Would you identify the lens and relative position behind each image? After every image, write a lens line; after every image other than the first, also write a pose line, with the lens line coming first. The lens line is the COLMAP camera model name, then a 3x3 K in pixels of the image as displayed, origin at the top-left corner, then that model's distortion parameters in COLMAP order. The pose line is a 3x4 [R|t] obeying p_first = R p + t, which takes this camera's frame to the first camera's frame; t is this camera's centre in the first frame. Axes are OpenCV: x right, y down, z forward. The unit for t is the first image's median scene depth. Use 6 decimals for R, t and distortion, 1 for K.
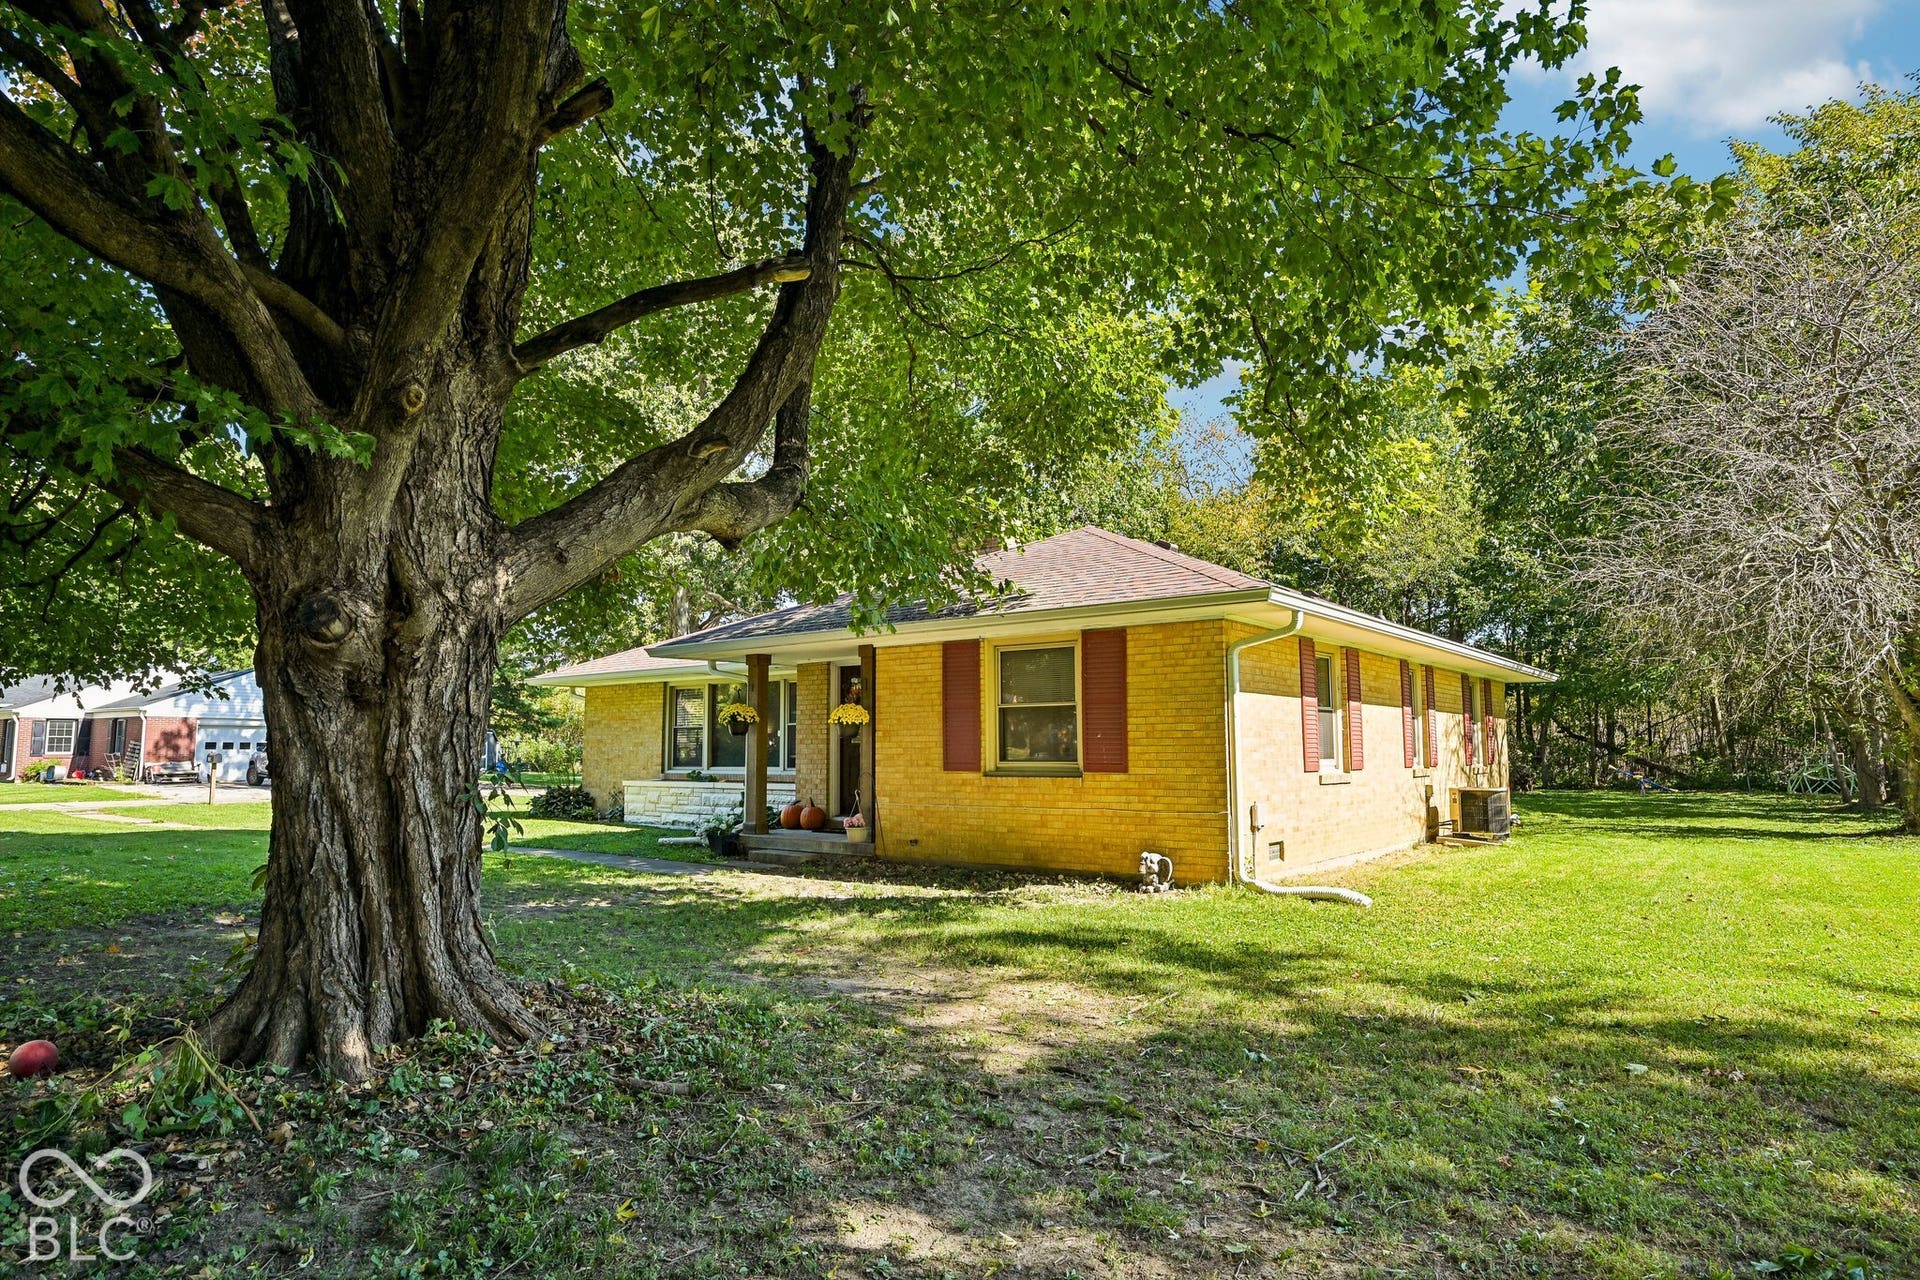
lens RADIAL K [[1099.6, 0, 958.5], [0, 1099.6, 644.4], [0, 0, 1]] dist [-0.002260, 0.001139]
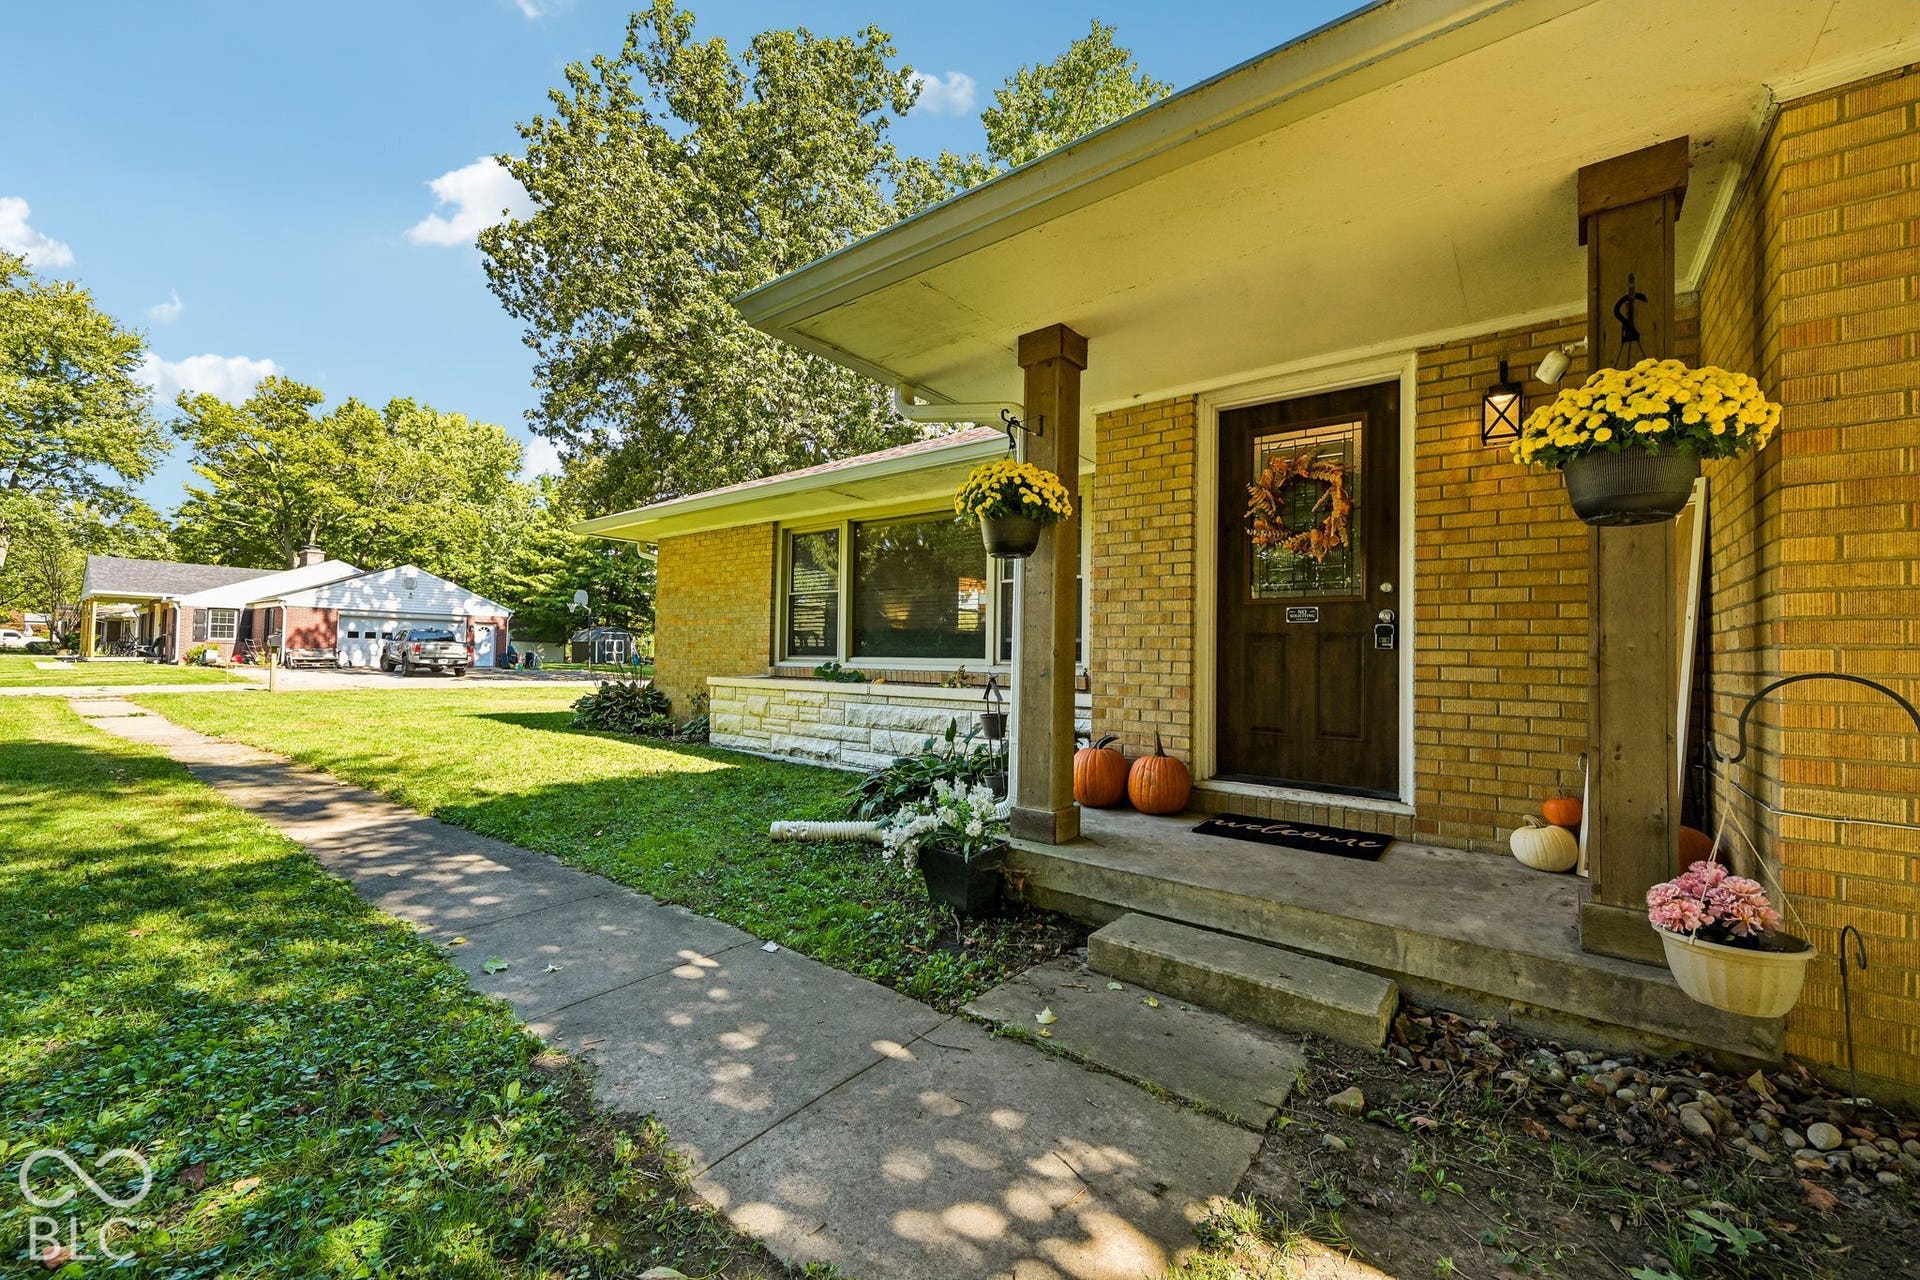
lens RADIAL K [[753.8, 0, 961.0], [0, 753.8, 645.0], [0, 0, 1]] dist [-0.001564, 0.001183]
pose [[0.999785, 0.020479, -0.003132, -0.158902], [-0.020164, 0.996618, 0.079659, 0.068074], [0.004752, -0.079579, 0.996817, 0.568647]]
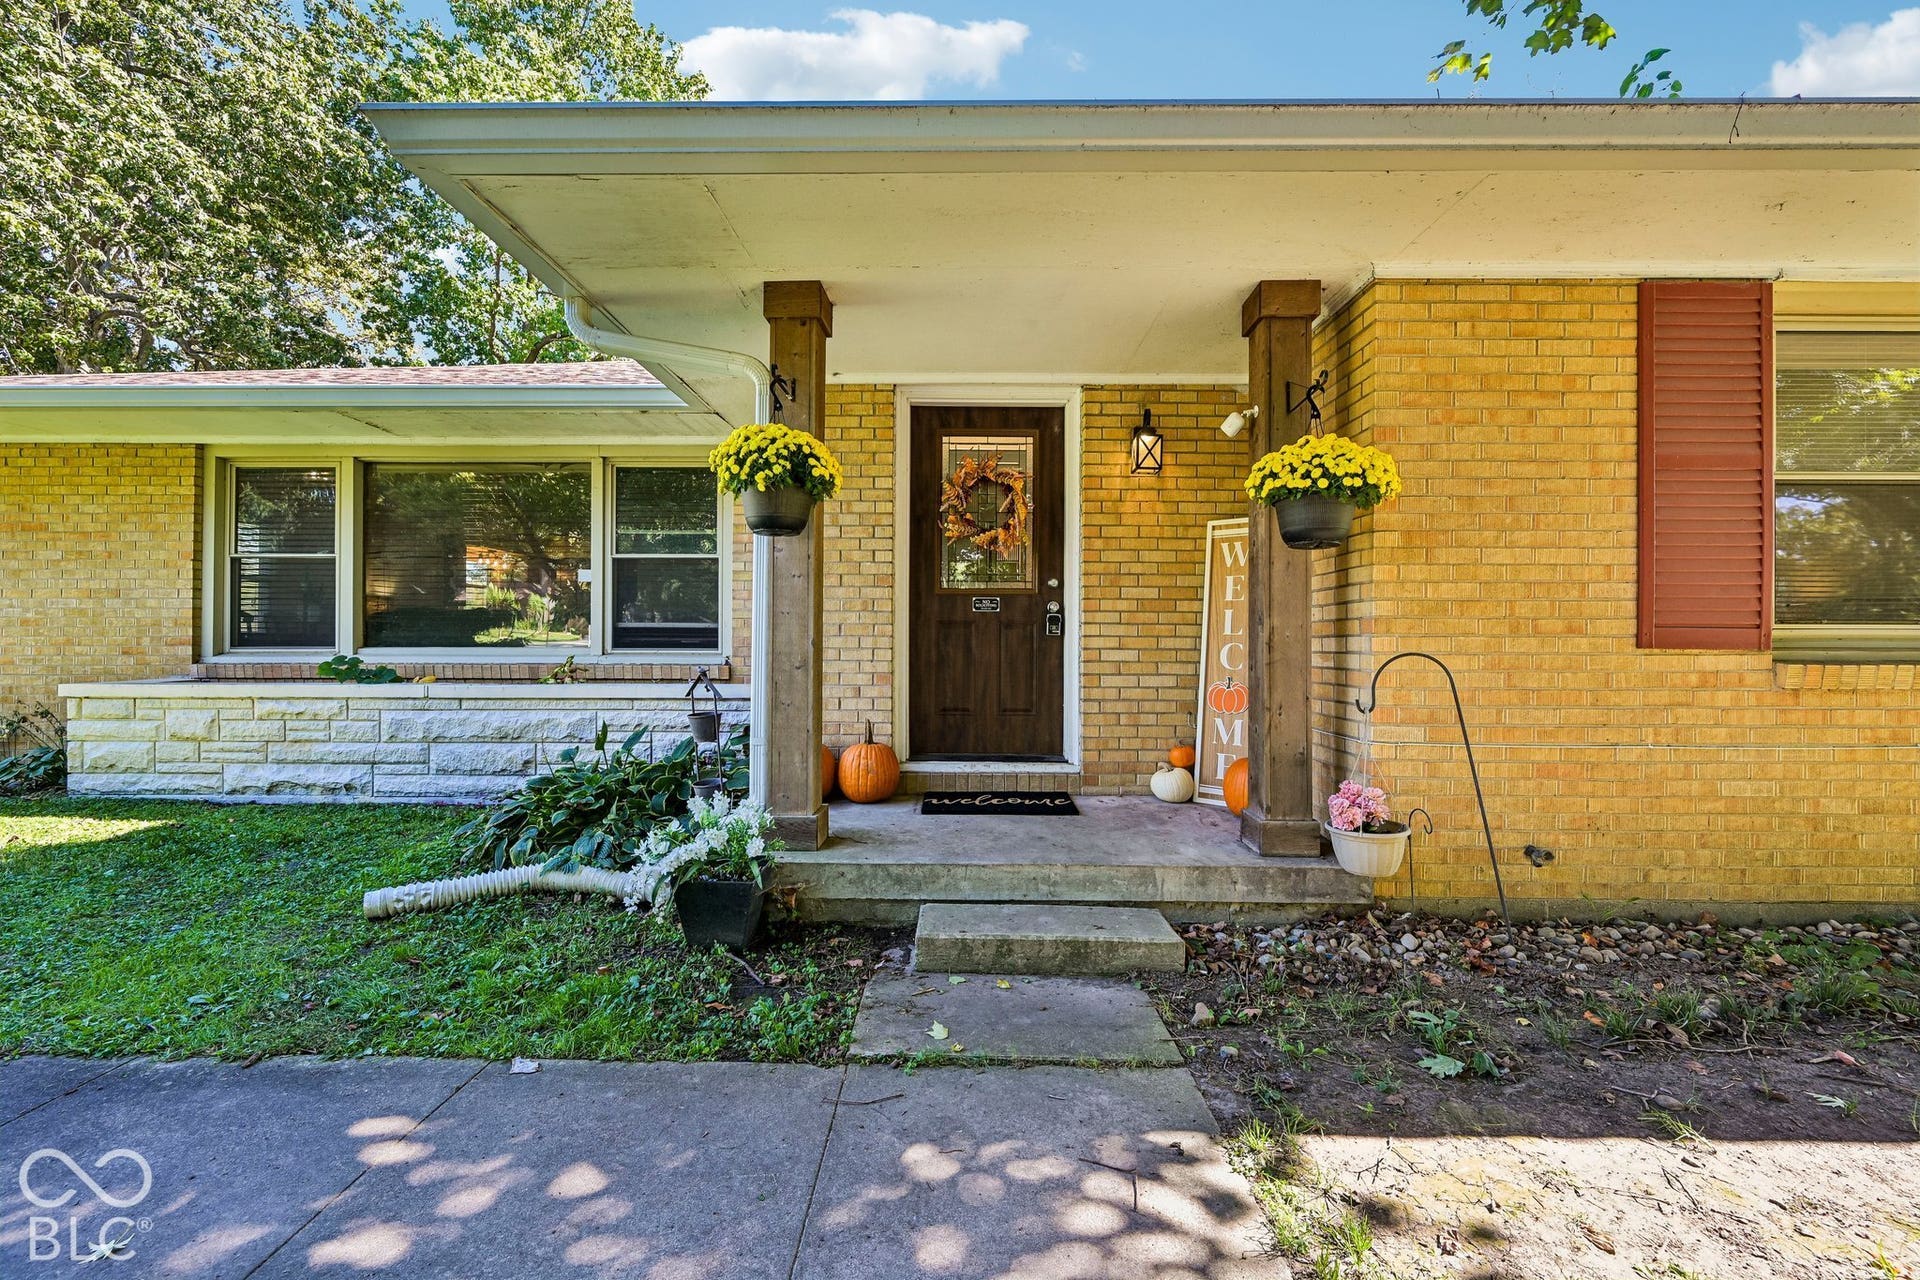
lens RADIAL K [[753.8, 0, 960.0], [0, 753.8, 643.7], [0, 0, 1]] dist [-0.001564, 0.001183]
pose [[0.795587, 0.006362, 0.605806, -0.211303], [-0.063822, 0.995261, 0.073363, 0.069965], [-0.602469, -0.097031, 0.792222, 0.597930]]
